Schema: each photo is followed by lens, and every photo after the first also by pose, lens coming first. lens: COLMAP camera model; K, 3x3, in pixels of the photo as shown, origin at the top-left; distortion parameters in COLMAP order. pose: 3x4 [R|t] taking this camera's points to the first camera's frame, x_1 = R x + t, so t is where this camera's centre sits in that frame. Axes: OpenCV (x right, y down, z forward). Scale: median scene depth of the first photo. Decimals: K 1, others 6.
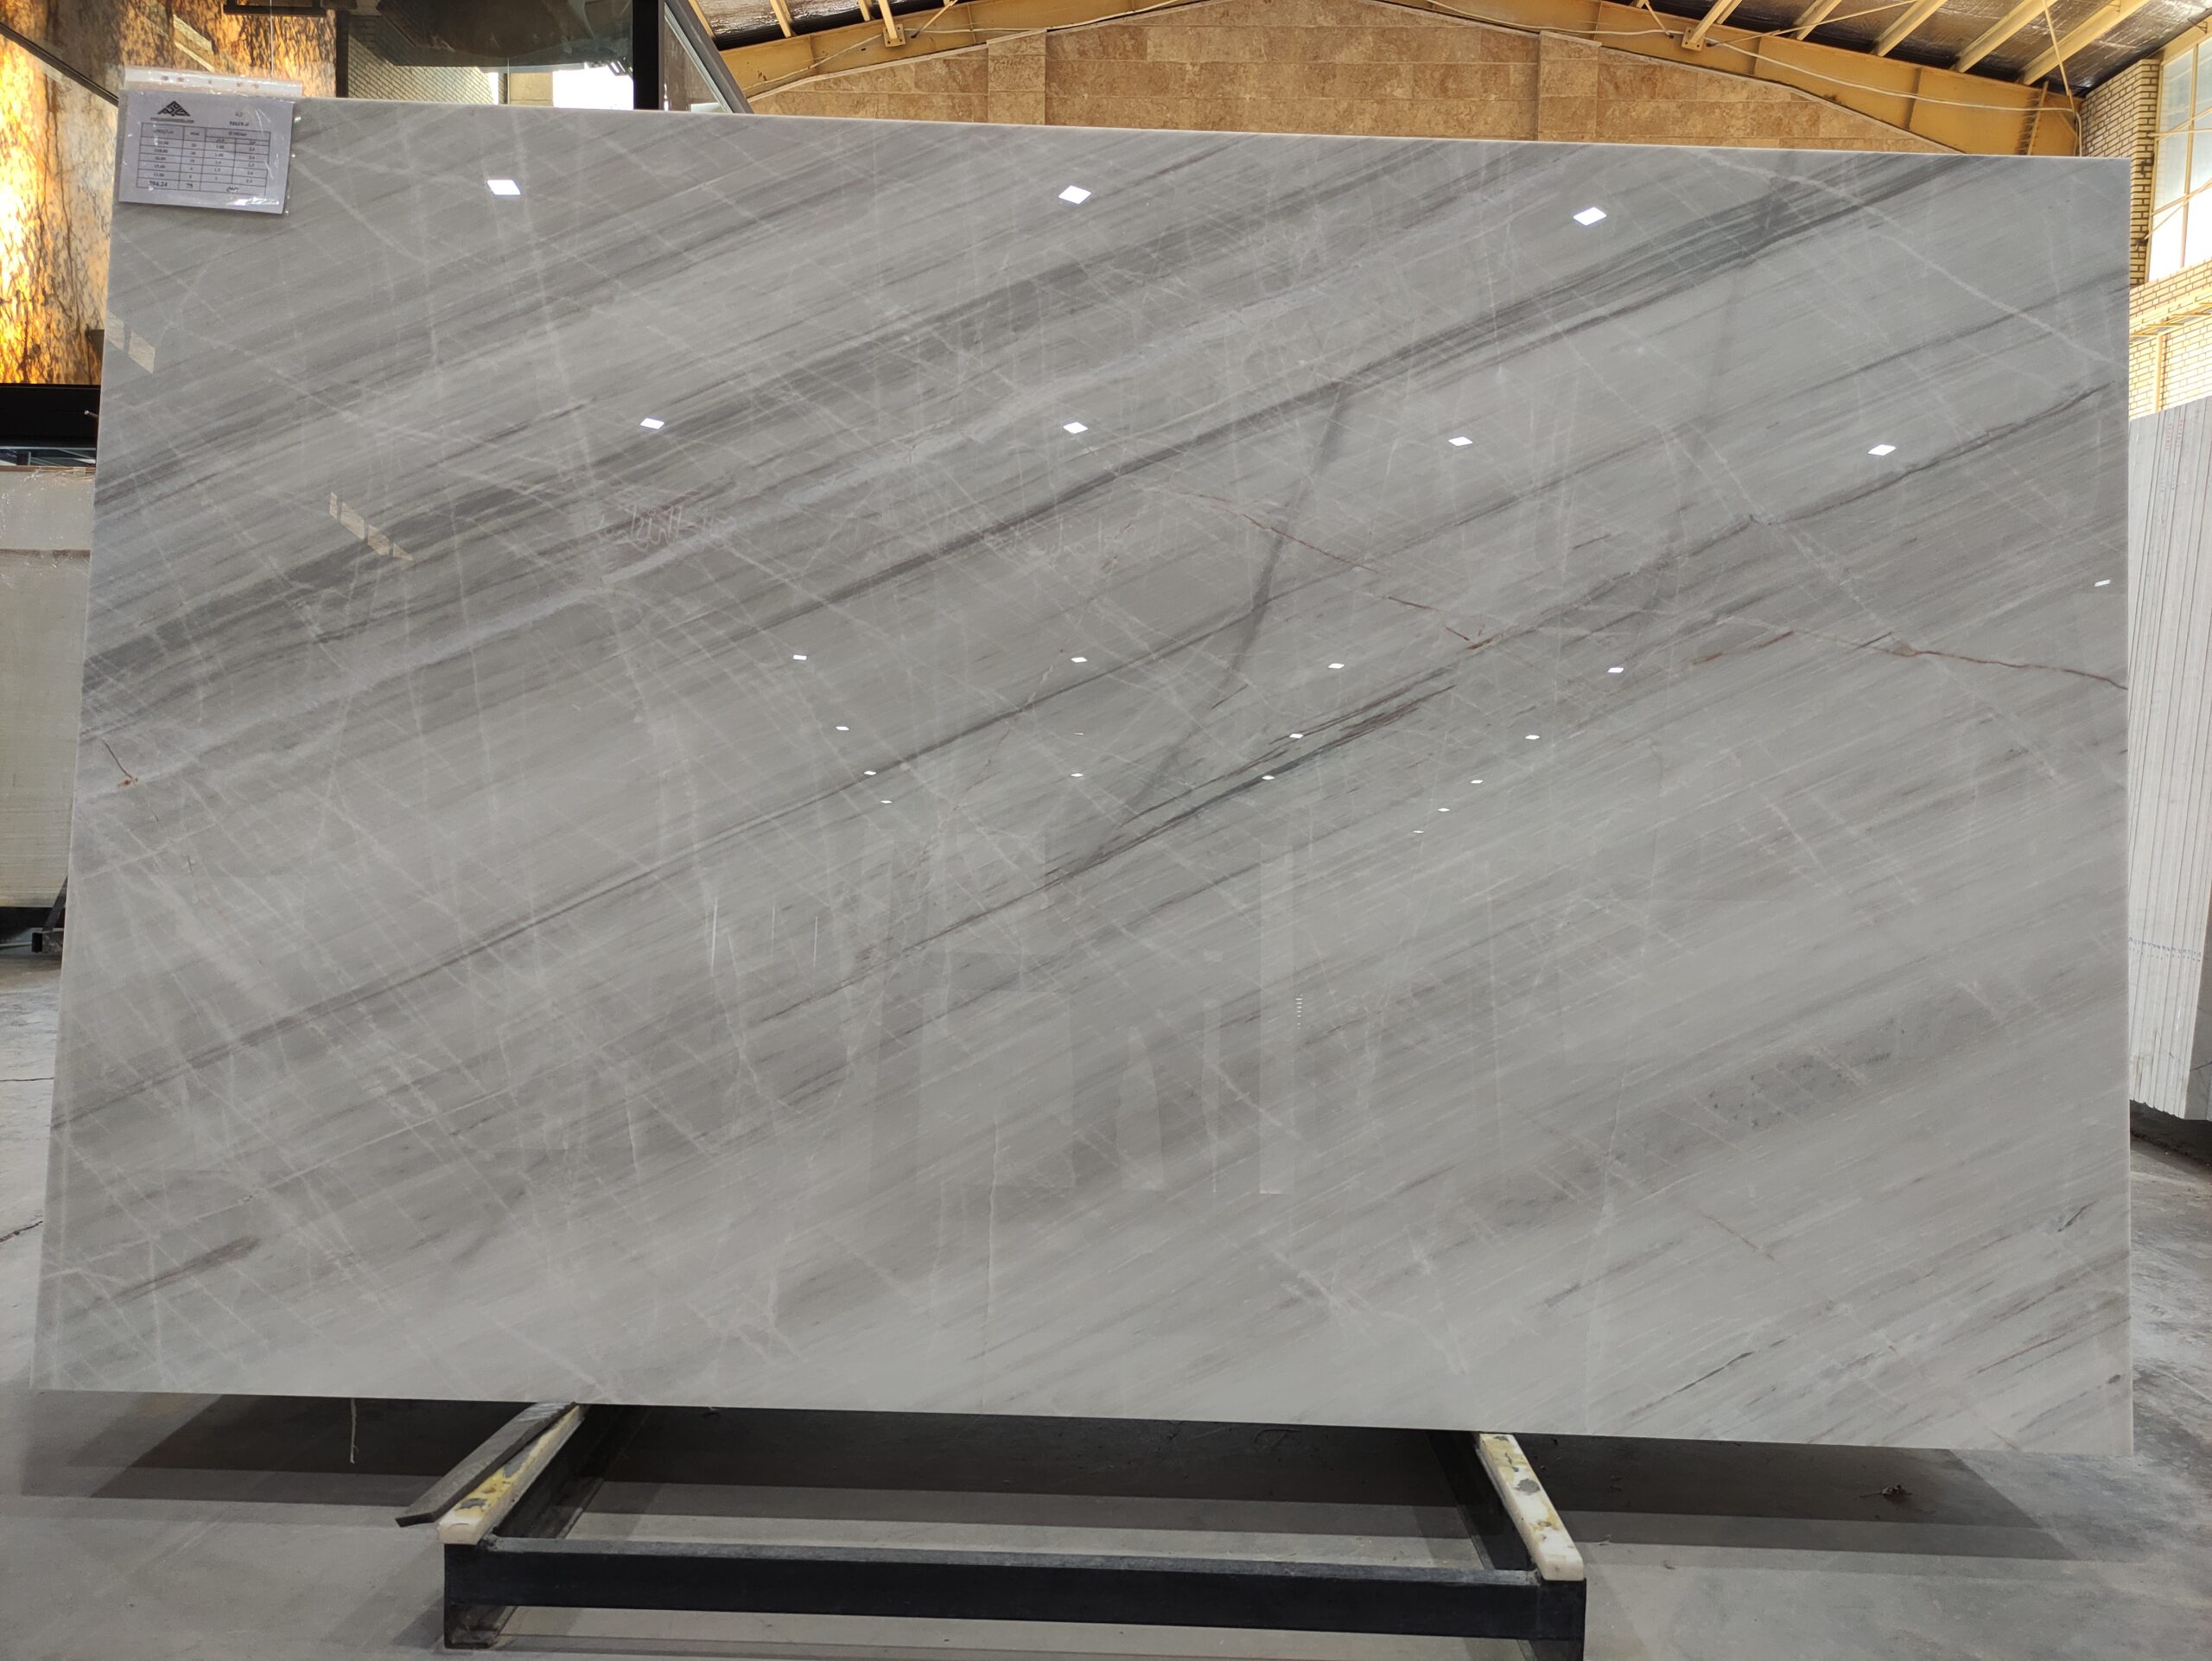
lens RADIAL K [[1644.9, 0, 1110.1], [0, 1644.9, 826.7], [0, 0, 1]] dist [0.073248, -0.081925]
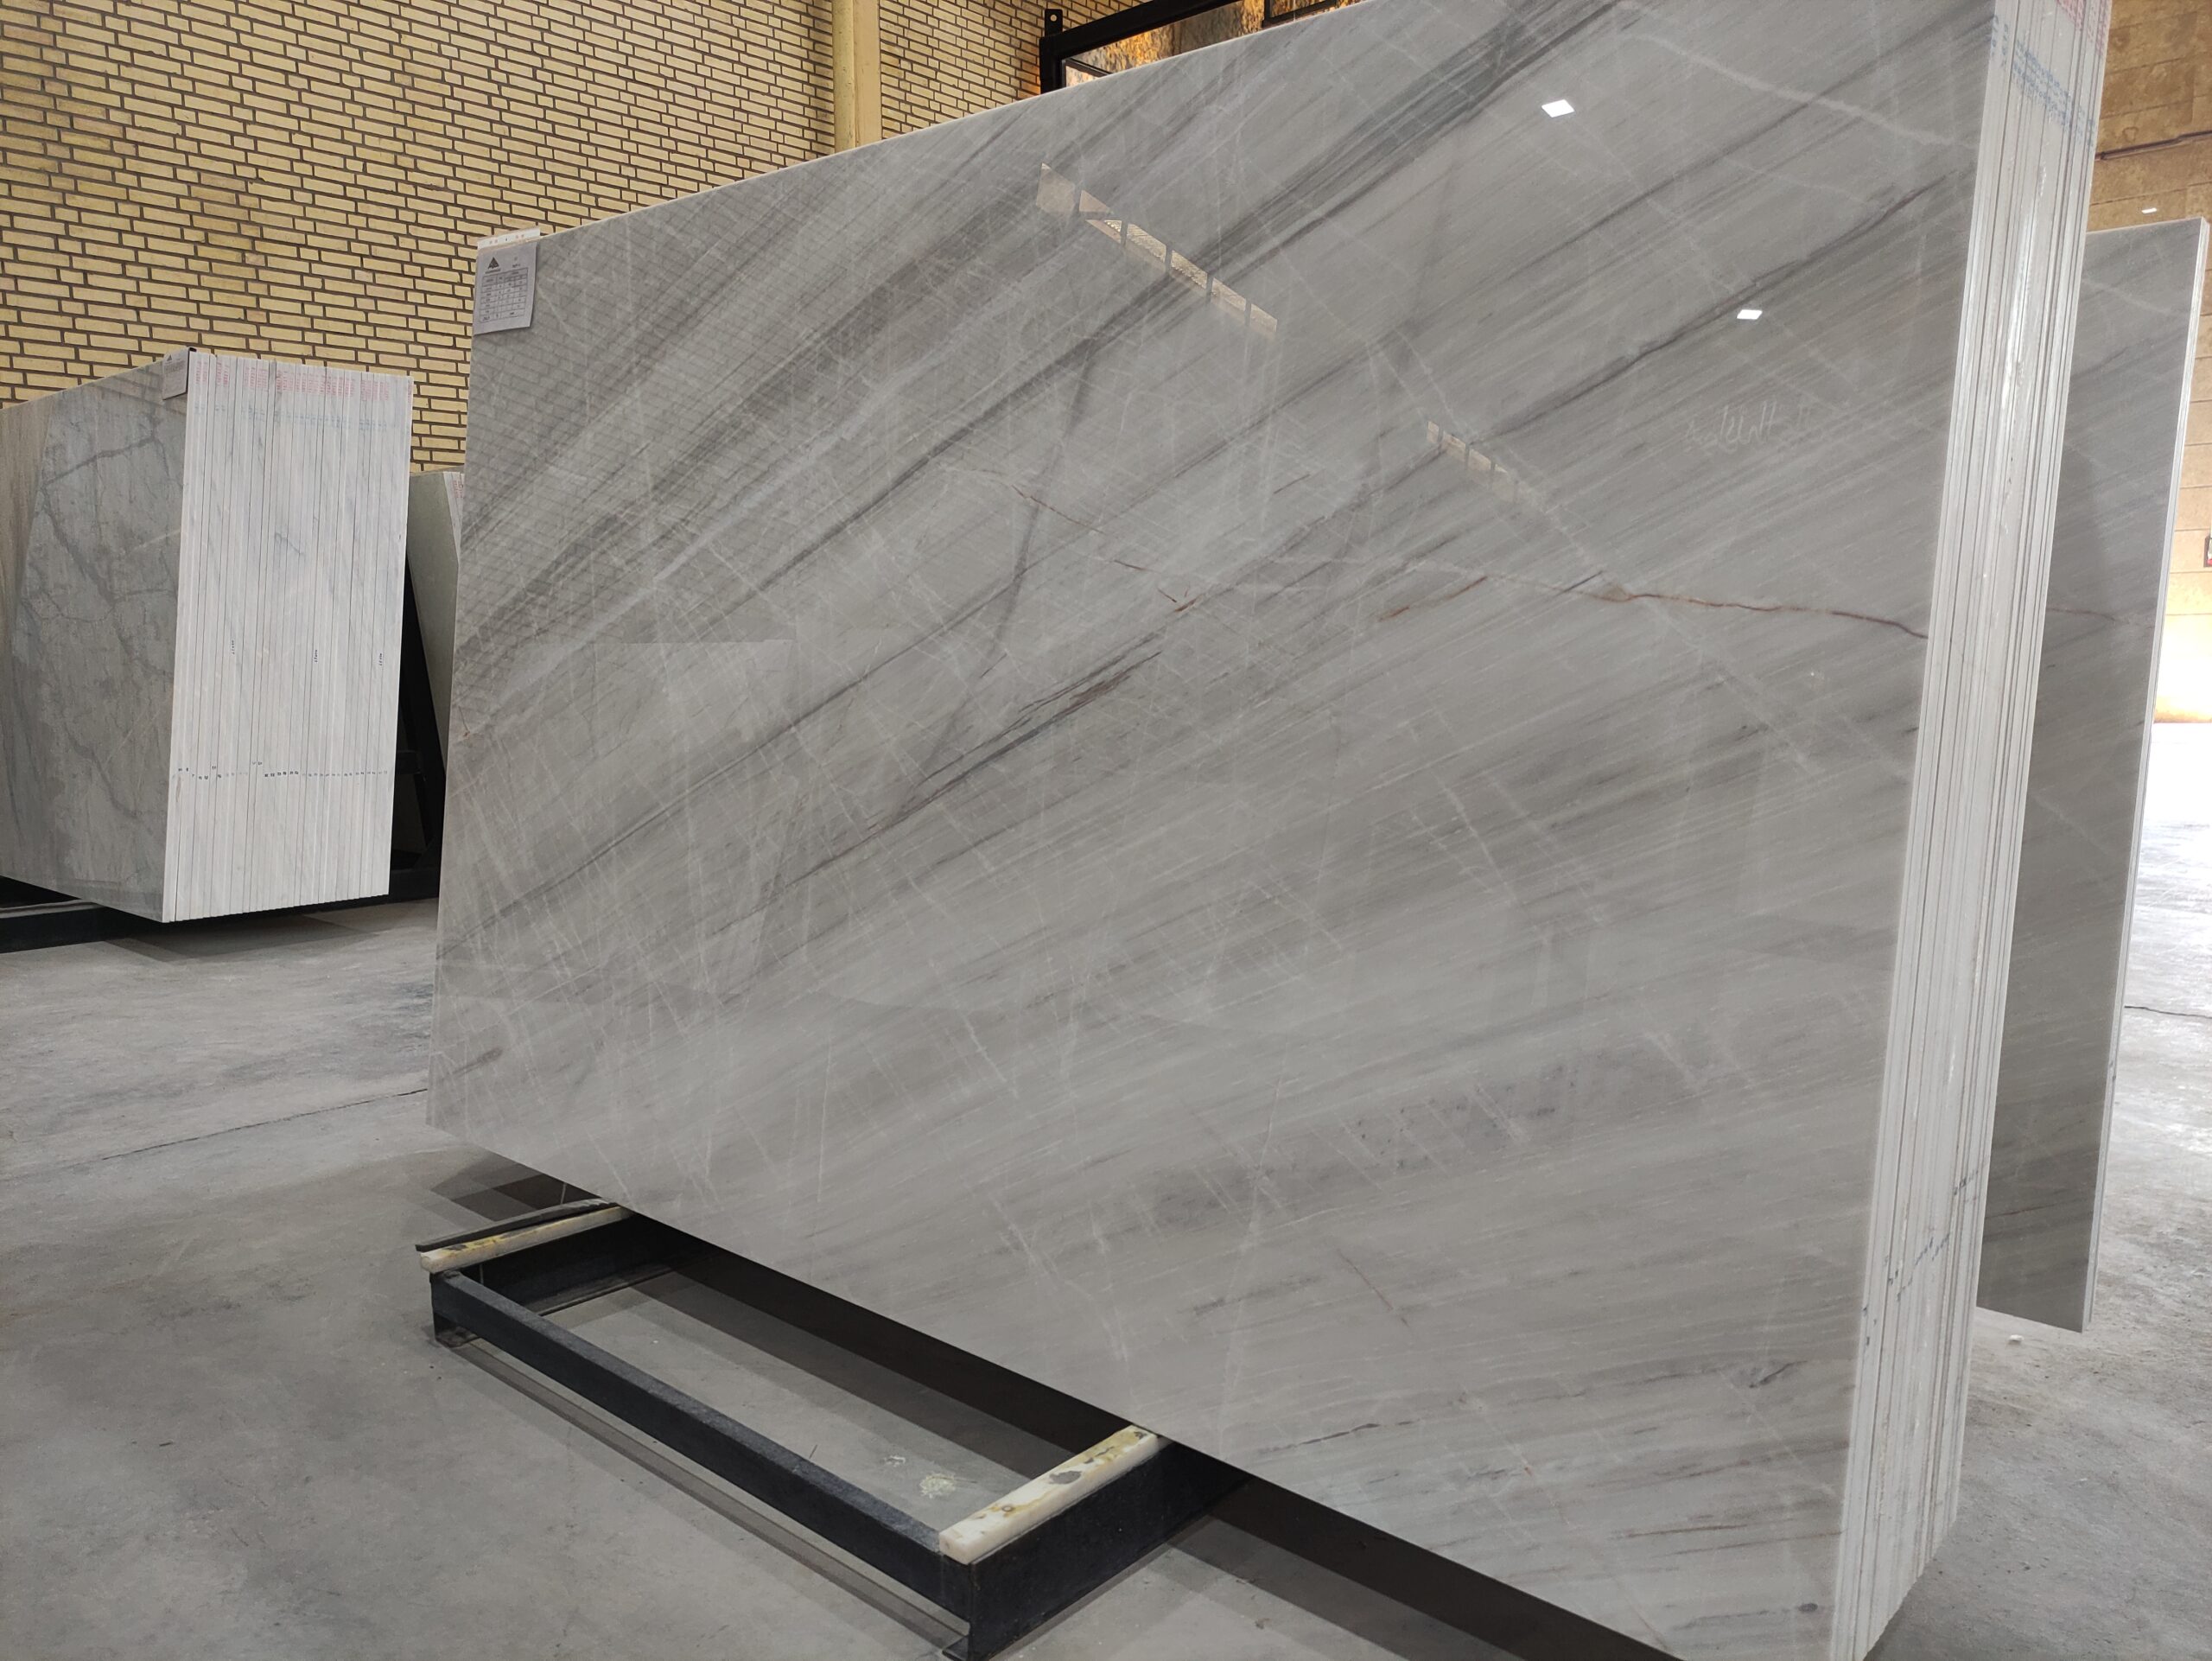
lens RADIAL K [[1642.4, 0, 1106.0], [0, 1642.4, 830.5], [0, 0, 1]] dist [0.070180, -0.080689]
pose [[0.745242, 0.053222, -0.664667, 0.815453], [-0.014415, 0.997862, 0.063740, -0.042655], [0.666639, -0.037921, 0.744416, 0.274726]]
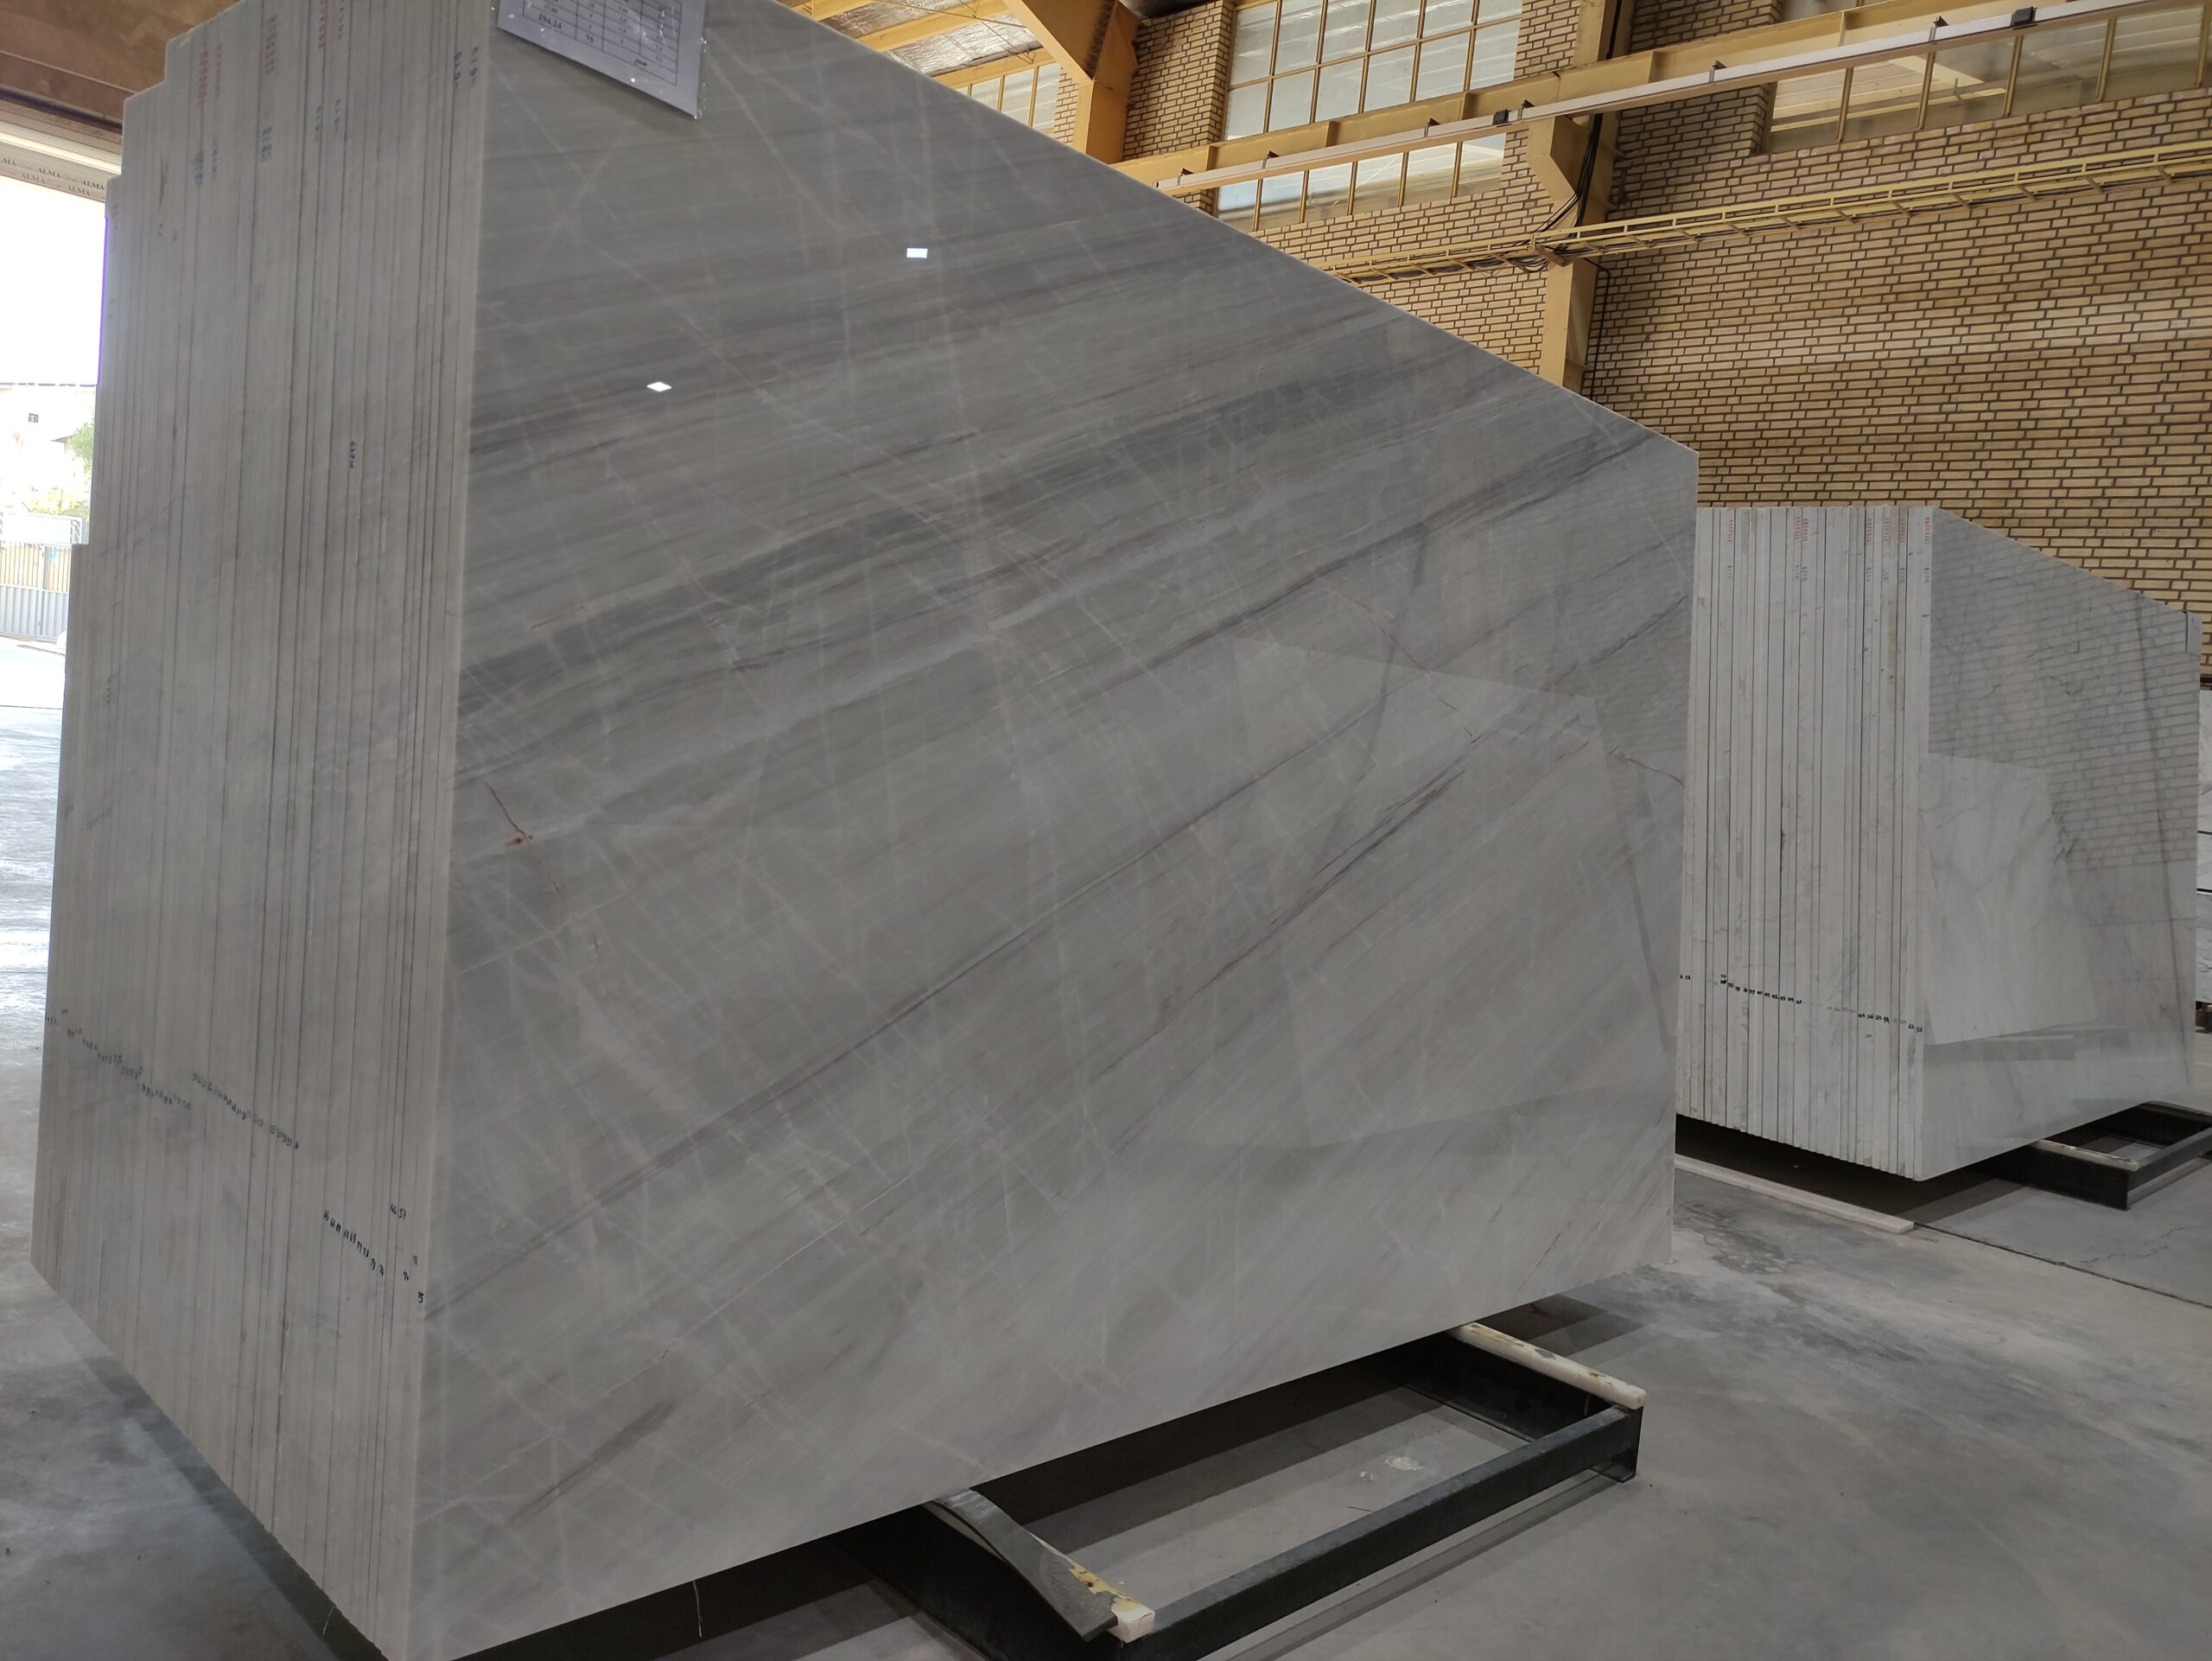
lens RADIAL K [[1644.9, 0, 1110.1], [0, 1644.9, 826.7], [0, 0, 1]] dist [0.073248, -0.081925]
pose [[0.689942, 0.010969, 0.723782, -0.934460], [-0.060470, 0.997264, 0.042530, -0.079402], [-0.721335, -0.073110, 0.688717, 0.297234]]
